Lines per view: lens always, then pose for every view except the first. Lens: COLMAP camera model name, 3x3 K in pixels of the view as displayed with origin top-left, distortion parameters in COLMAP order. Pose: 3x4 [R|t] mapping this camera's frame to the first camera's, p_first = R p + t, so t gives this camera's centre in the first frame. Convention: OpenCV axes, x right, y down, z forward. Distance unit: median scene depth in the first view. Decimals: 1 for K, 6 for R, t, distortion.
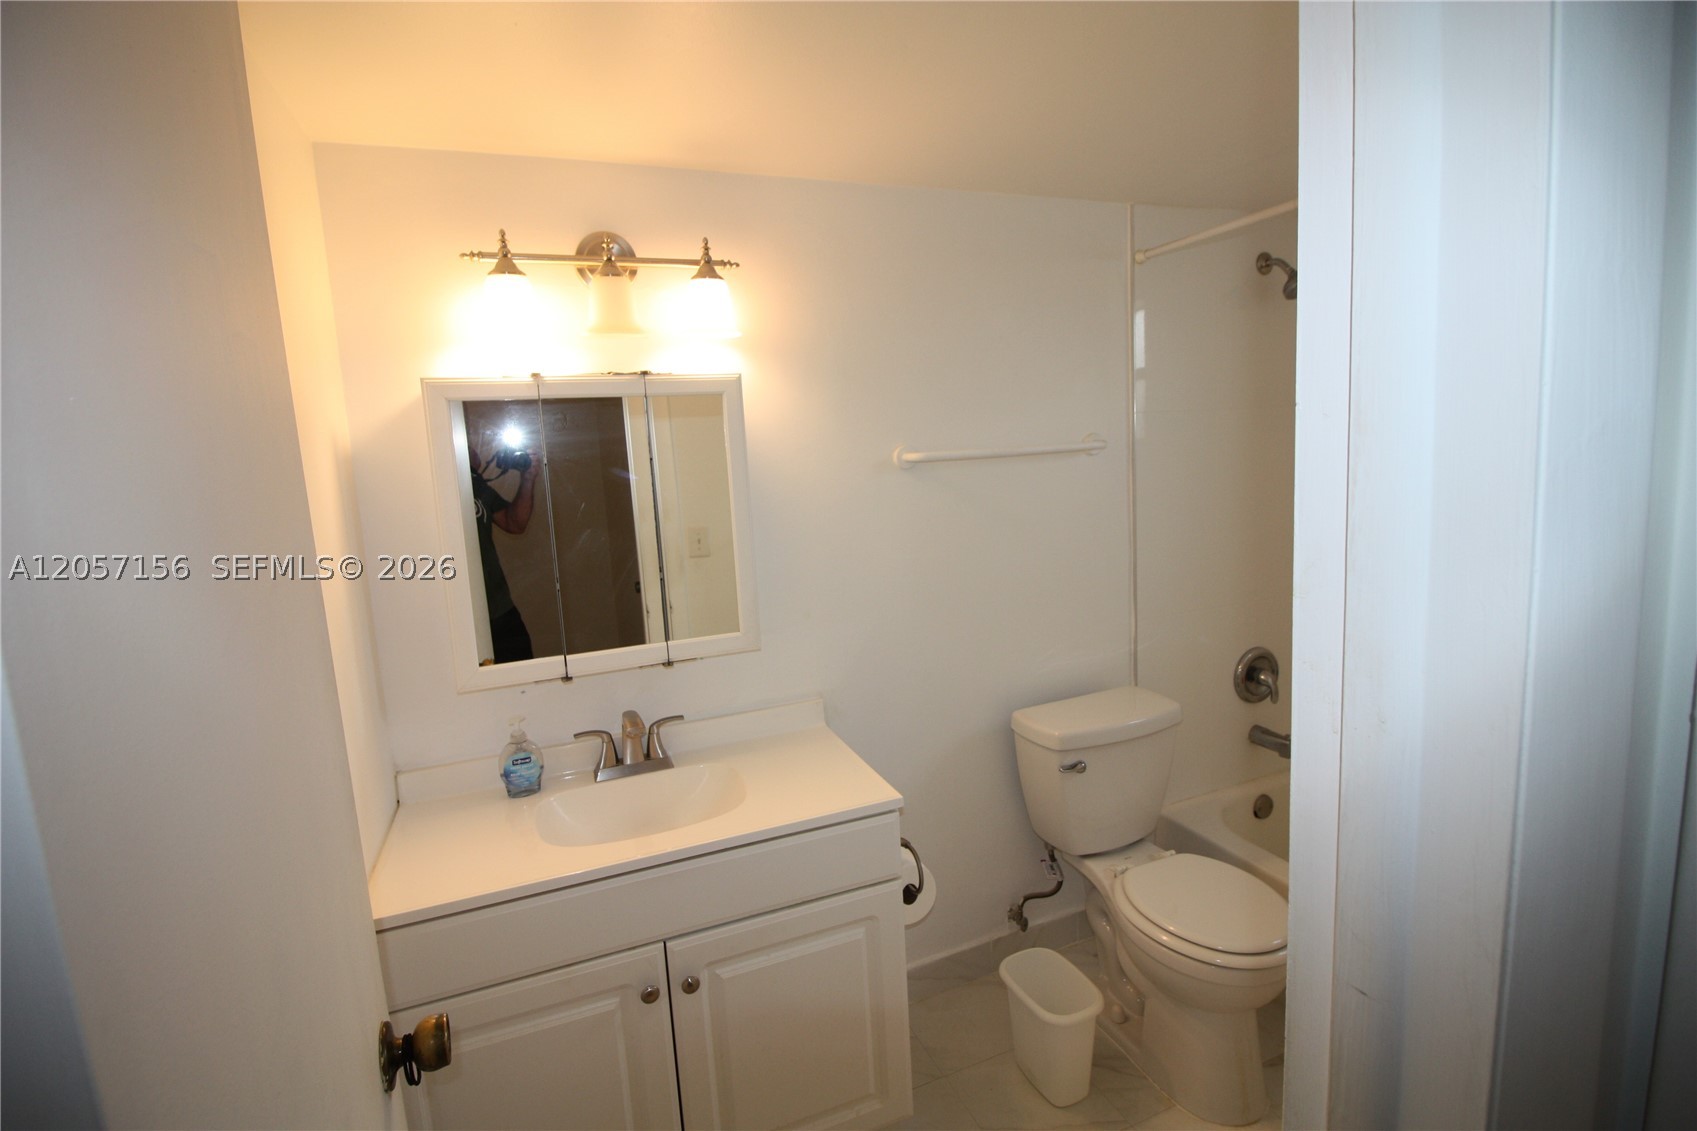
lens RADIAL K [[794.0, 0, 852.5], [0, 794.0, 556.4], [0, 0, 1]] dist [0.001105, -0.015475]
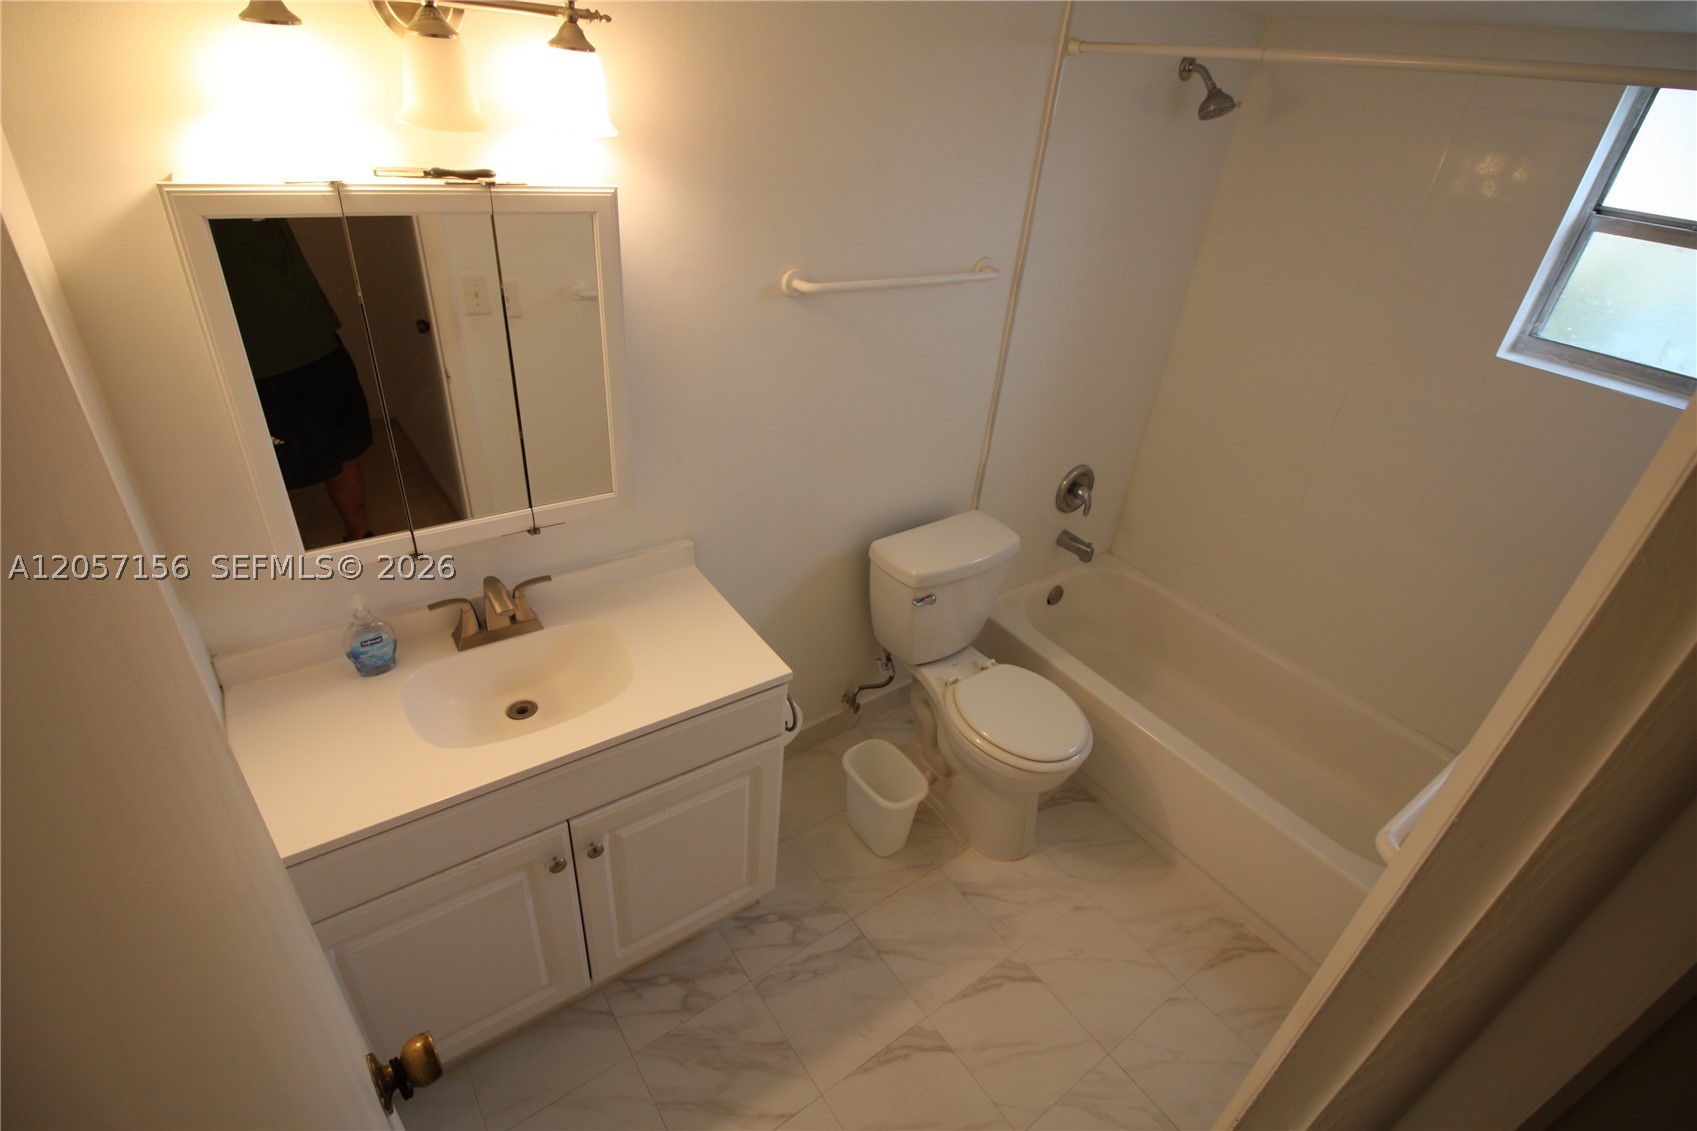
lens RADIAL K [[788.5, 0, 848.5], [0, 788.5, 565.5], [0, 0, 1]] dist [-0.001694, -0.017871]
pose [[0.962434, -0.004817, 0.271475, -0.119761], [-0.105198, 0.915132, 0.389186, -0.193331], [-0.250310, -0.403125, 0.880247, 0.100822]]
